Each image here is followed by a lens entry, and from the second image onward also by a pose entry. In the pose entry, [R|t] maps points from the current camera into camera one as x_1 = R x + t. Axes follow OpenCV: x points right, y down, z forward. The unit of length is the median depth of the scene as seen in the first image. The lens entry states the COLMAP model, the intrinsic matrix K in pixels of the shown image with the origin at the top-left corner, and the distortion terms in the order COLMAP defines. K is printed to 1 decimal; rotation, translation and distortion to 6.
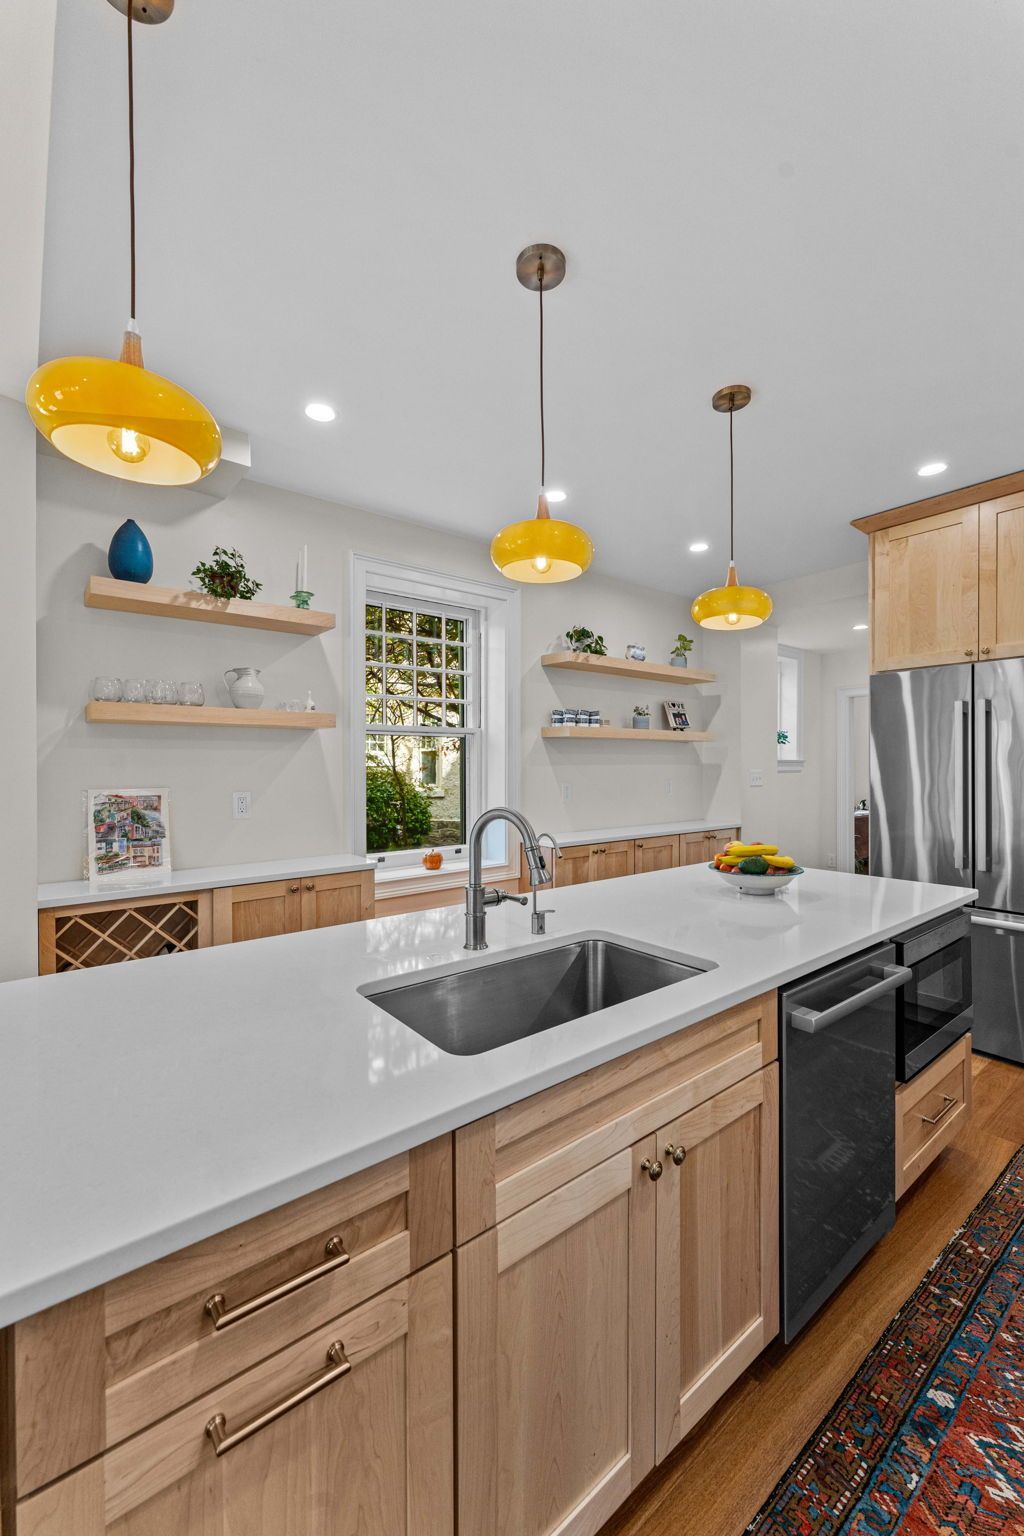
lens RADIAL K [[614.1, 0, 512.7], [0, 614.1, 767.1], [0, 0, 1]] dist [0.000952, -0.000439]
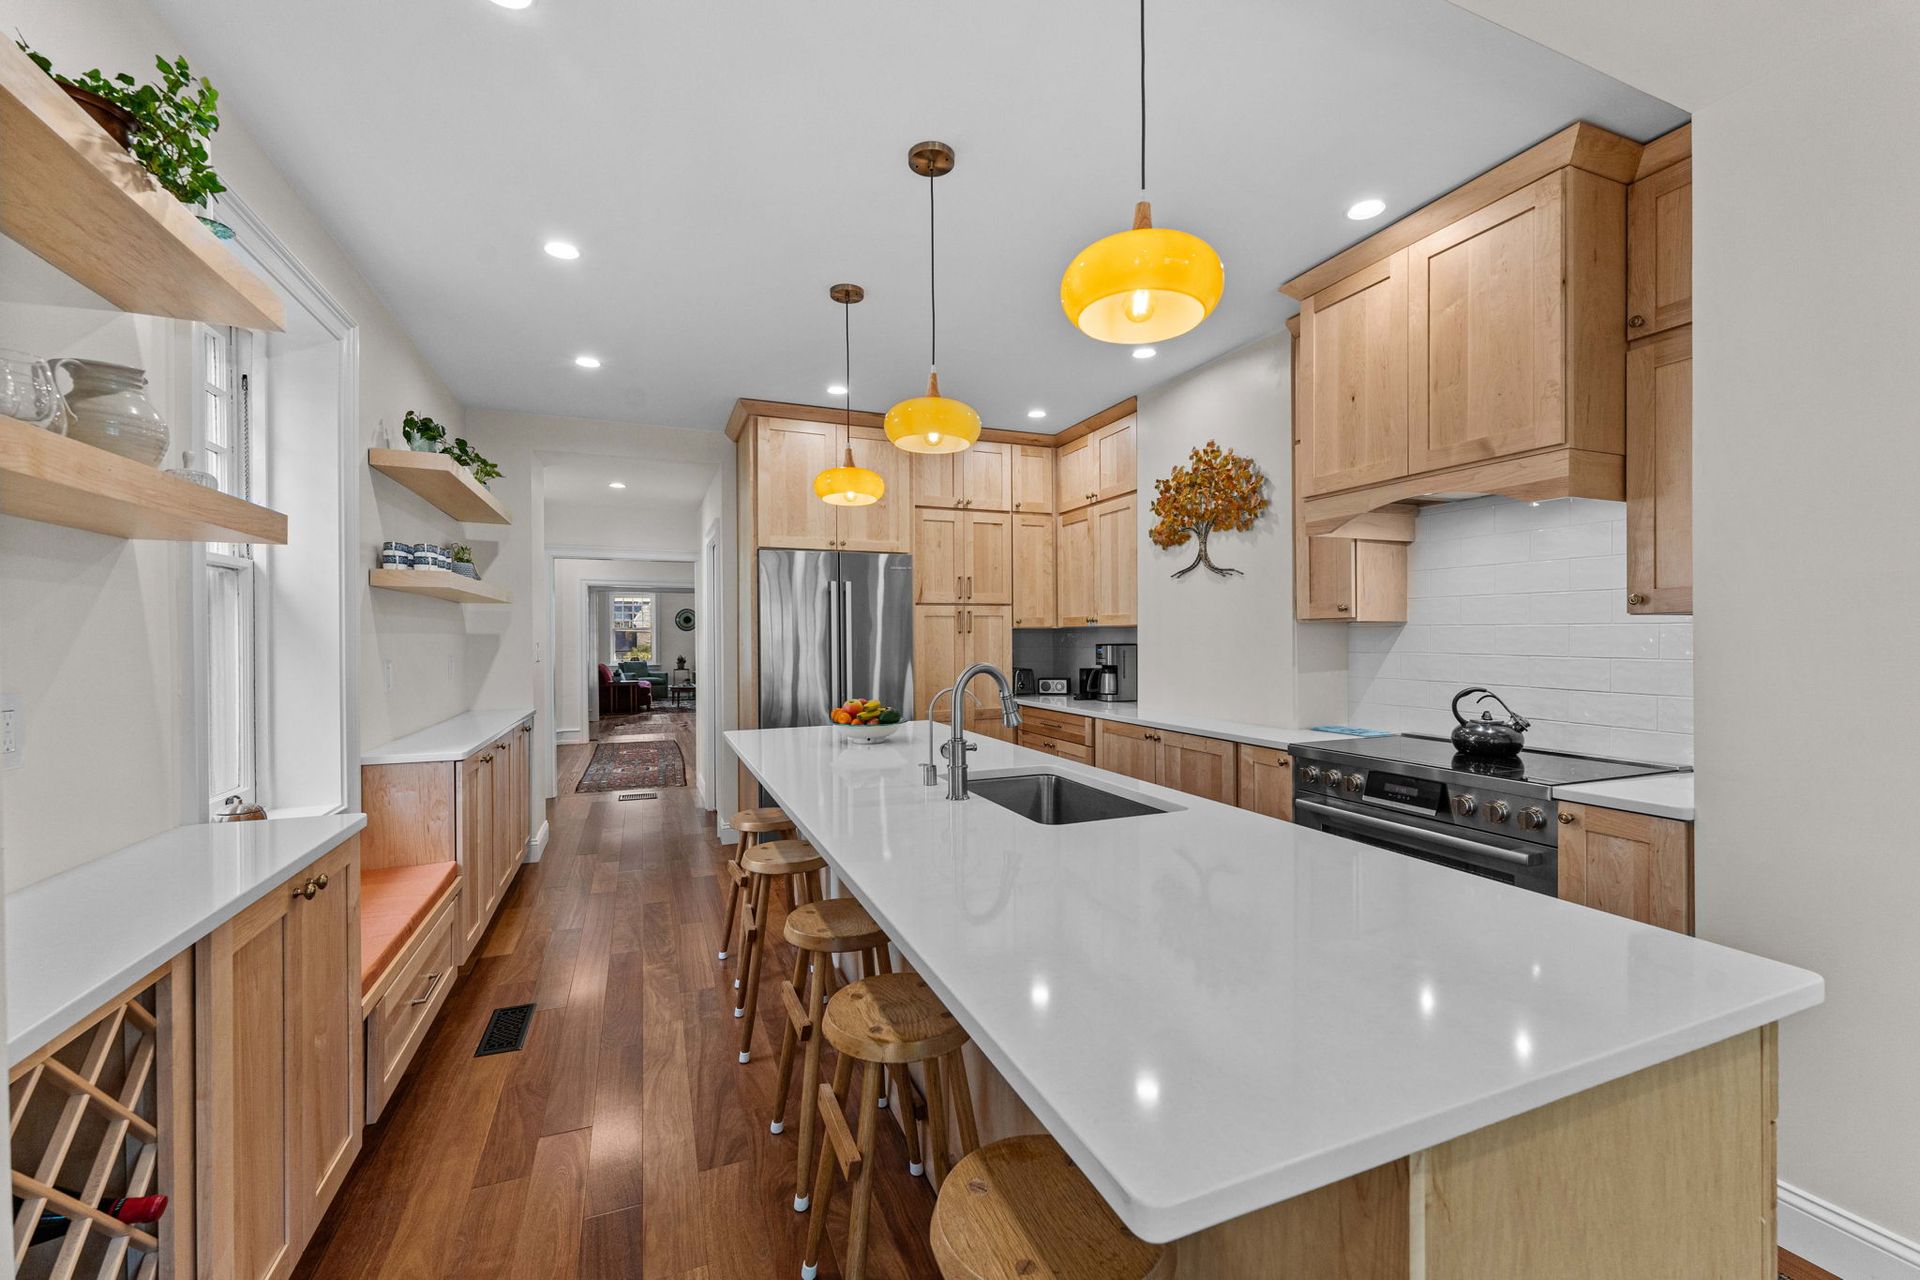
lens RADIAL K [[775.2, 0, 957.7], [0, 775.2, 641.7], [0, 0, 1]] dist [-0.000788, -0.000323]
pose [[0.277292, -0.003492, 0.960779, -0.811533], [0.008182, 0.999966, 0.001273, 0.015540], [-0.960751, 0.007508, 0.277311, 0.387672]]
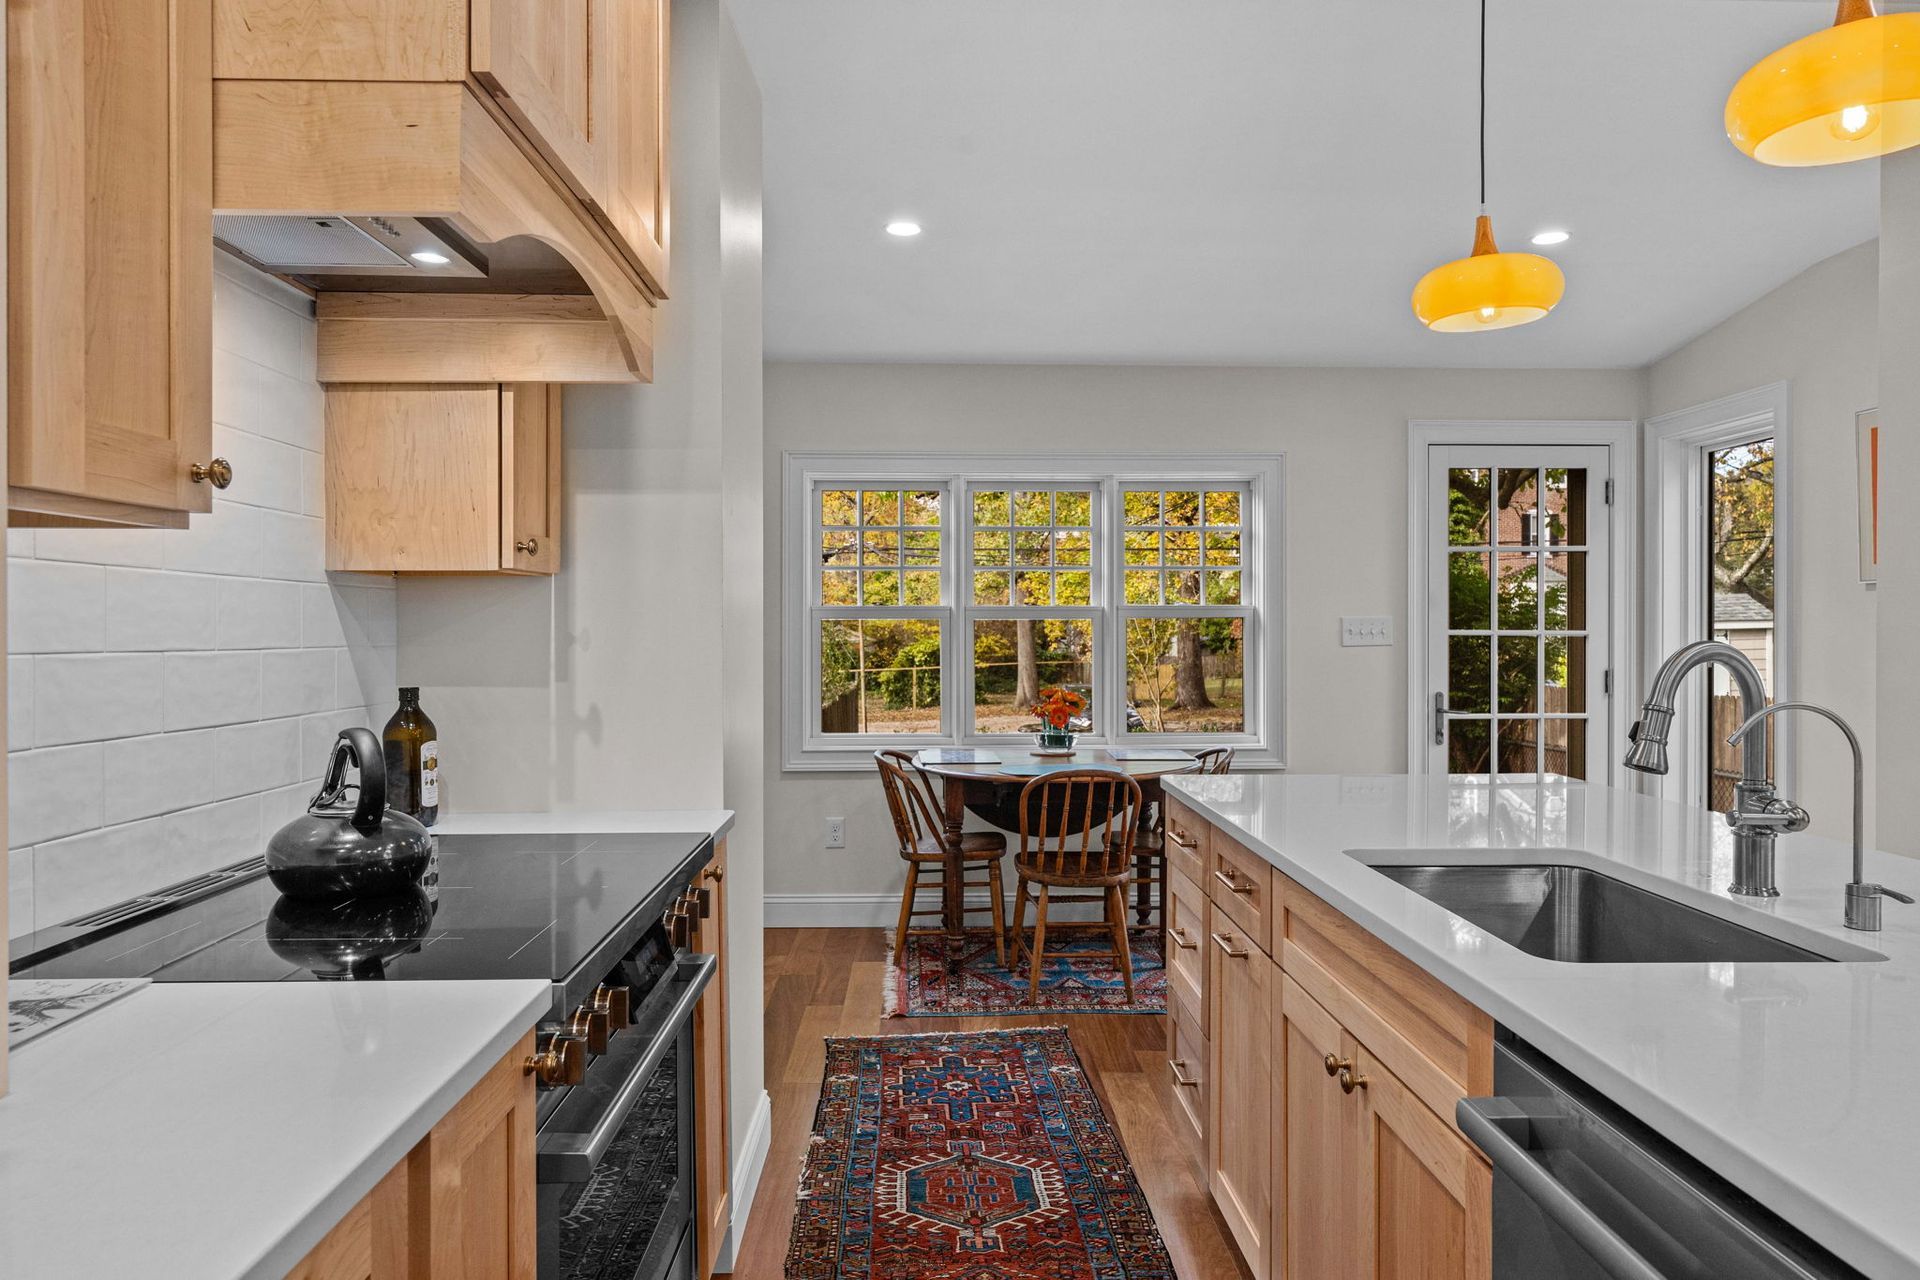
lens RADIAL K [[1268.8, 0, 959.2], [0, 1268.8, 636.5], [0, 0, 1]] dist [0.001002, -0.000453]
pose [[-0.599266, 0.012311, -0.800455, 0.792841], [0.000664, 0.999889, 0.014881, 0.025756], [0.800549, 0.008386, -0.599208, 0.681040]]
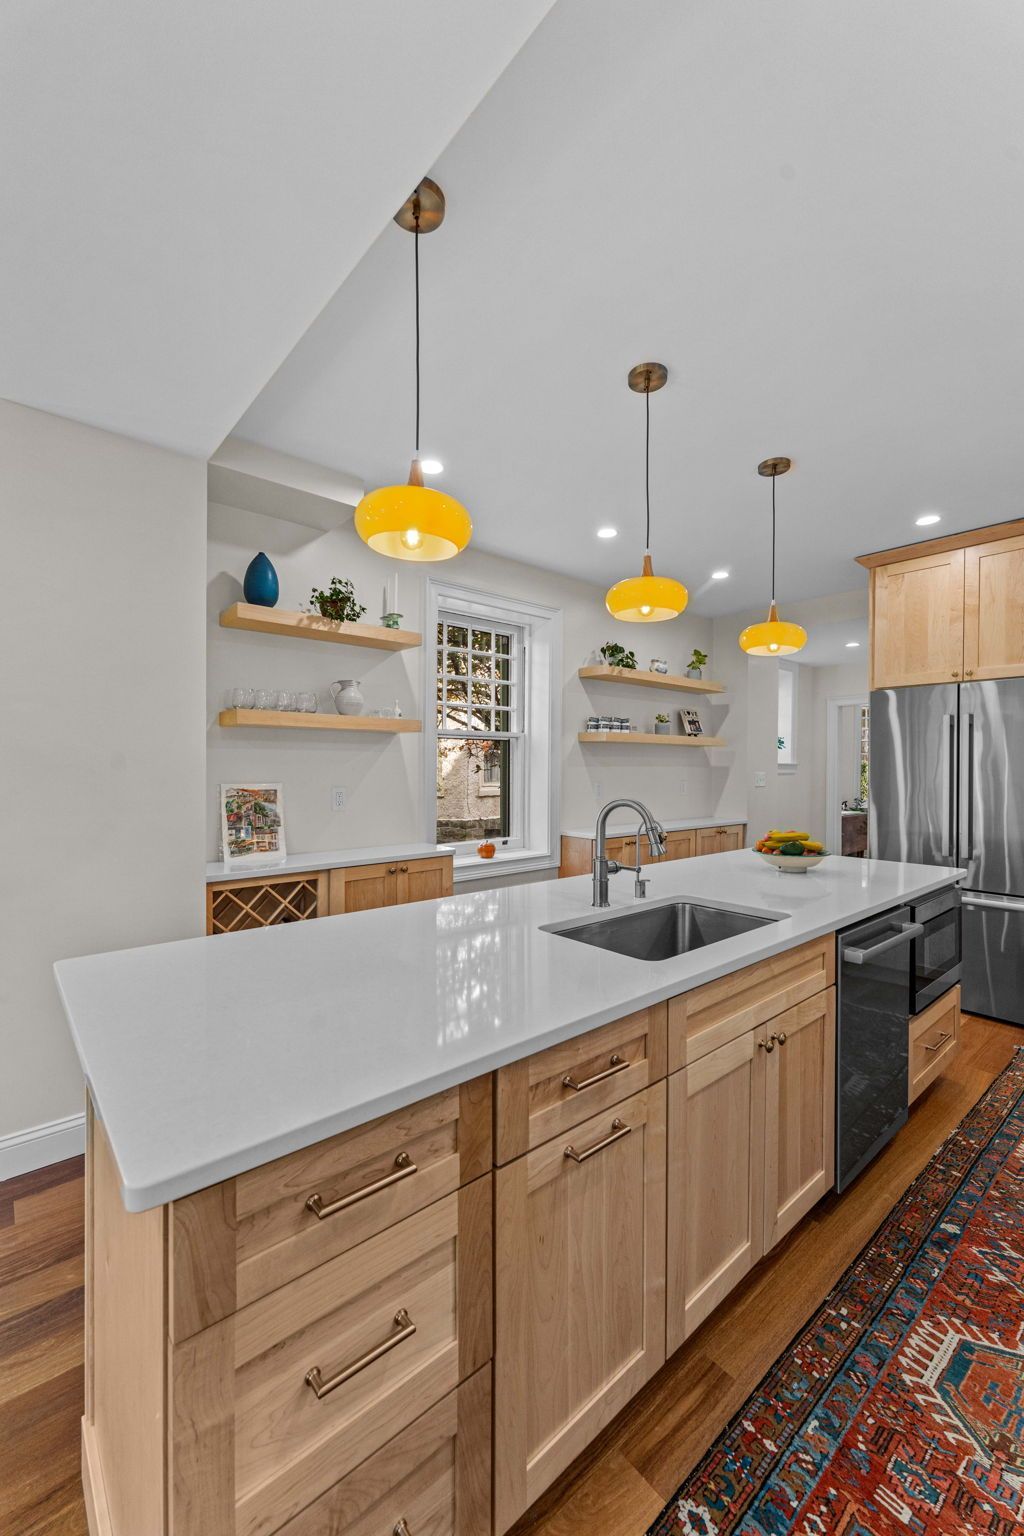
lens RADIAL K [[613.0, 0, 511.6], [0, 613.0, 770.2], [0, 0, 1]] dist [0.001365, -0.000391]
pose [[0.999251, 0.007805, 0.037892, -0.183675], [-0.007922, 0.999964, 0.002940, 0.002733], [-0.037868, -0.003238, 0.999278, -0.177333]]
